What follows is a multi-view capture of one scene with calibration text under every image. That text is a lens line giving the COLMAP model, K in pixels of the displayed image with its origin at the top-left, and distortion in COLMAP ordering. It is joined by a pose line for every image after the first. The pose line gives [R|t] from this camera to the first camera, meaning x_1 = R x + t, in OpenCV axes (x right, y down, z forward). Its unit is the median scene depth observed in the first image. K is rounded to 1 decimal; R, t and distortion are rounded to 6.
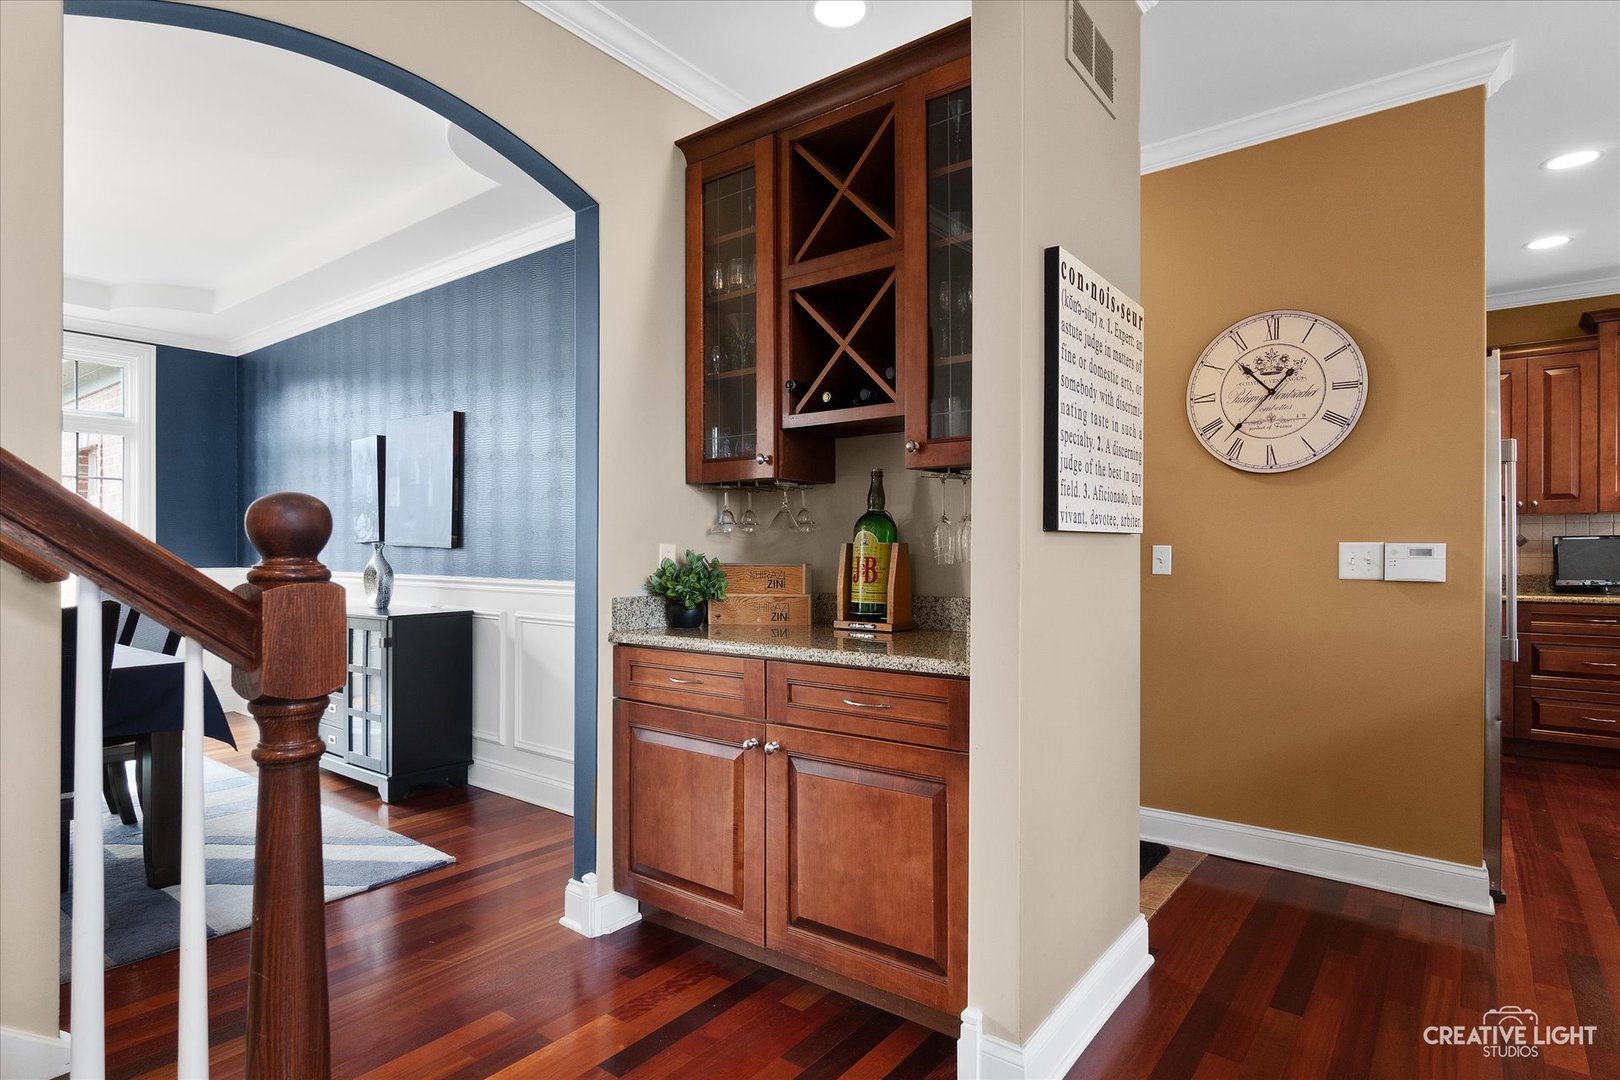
lens RADIAL K [[857.0, 0, 807.4], [0, 857.0, 554.2], [0, 0, 1]] dist [0.004899, 0.001454]
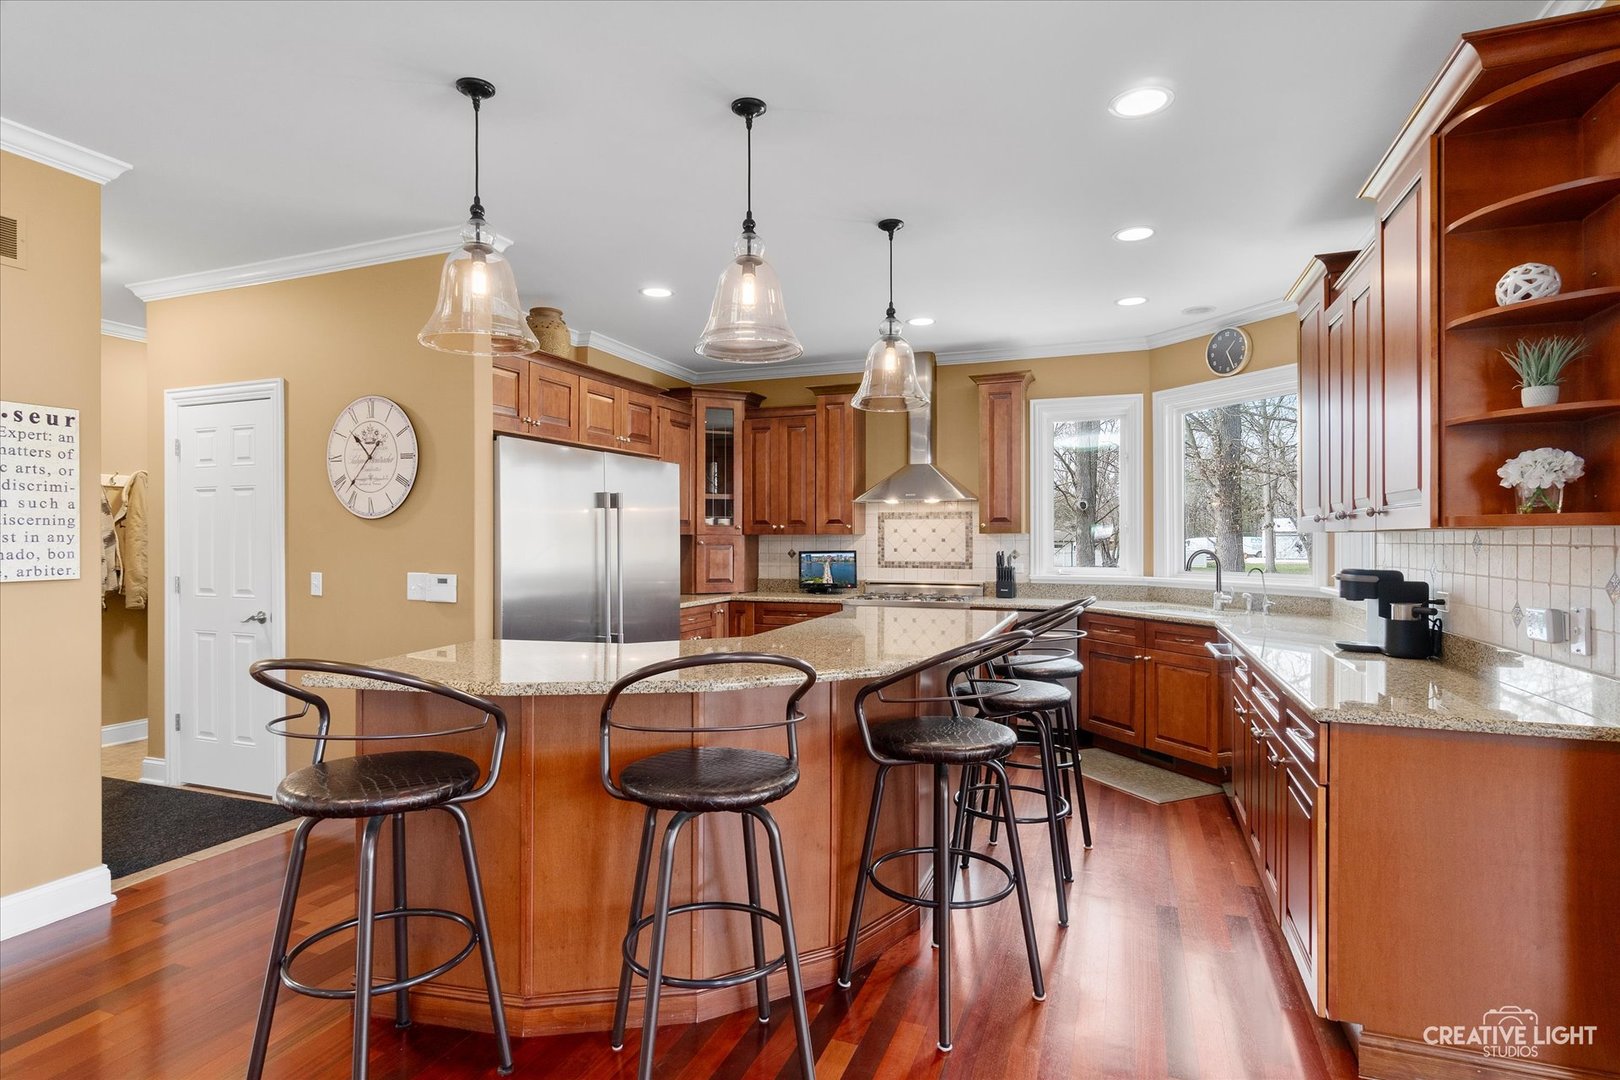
lens RADIAL K [[832.9, 0, 807.3], [0, 832.9, 536.4], [0, 0, 1]] dist [0.001869, 0.000256]
pose [[0.958392, -0.001518, 0.285452, 0.788025], [0.002832, 0.999987, -0.004190, -0.058785], [-0.285442, 0.004824, 0.958384, -0.394498]]
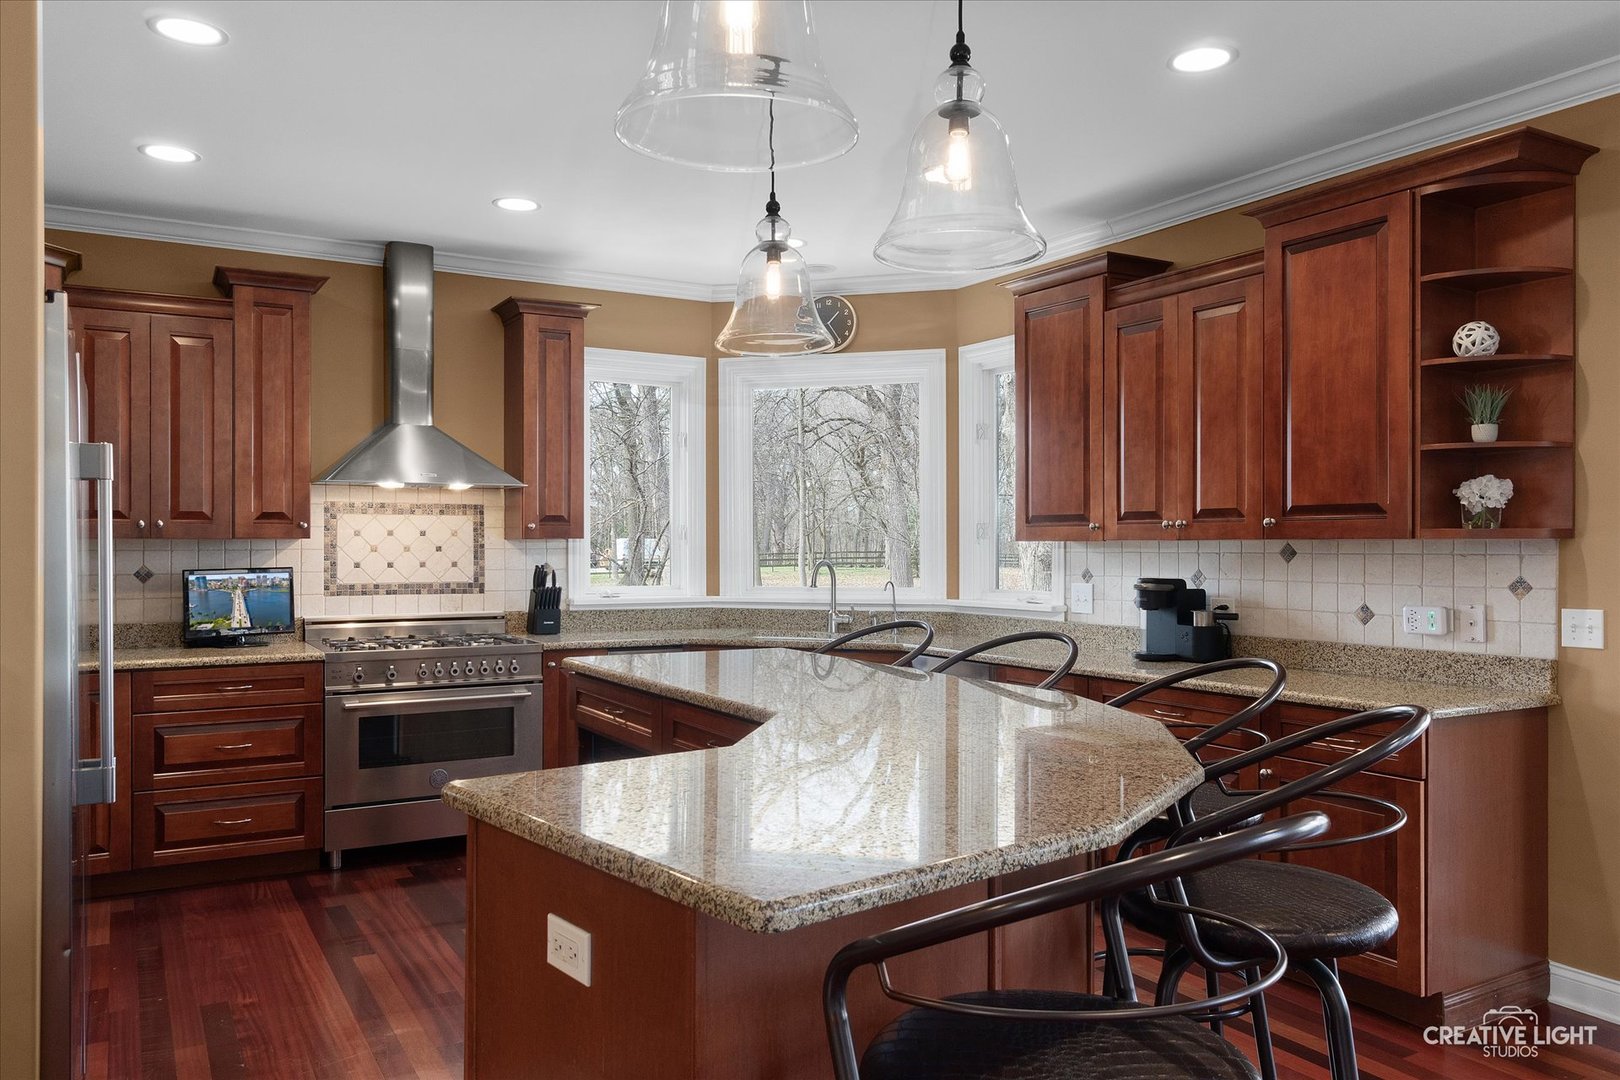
lens RADIAL K [[1172.9, 0, 810.0], [0, 1172.9, 540.0], [0, 0, 1]] dist [-0.006521, -0.002295]
pose [[0.376675, 0.000027, 0.926345, 0.248870], [0.002303, 0.999997, -0.000965, -0.067164], [-0.926342, 0.002497, 0.376674, 0.231985]]
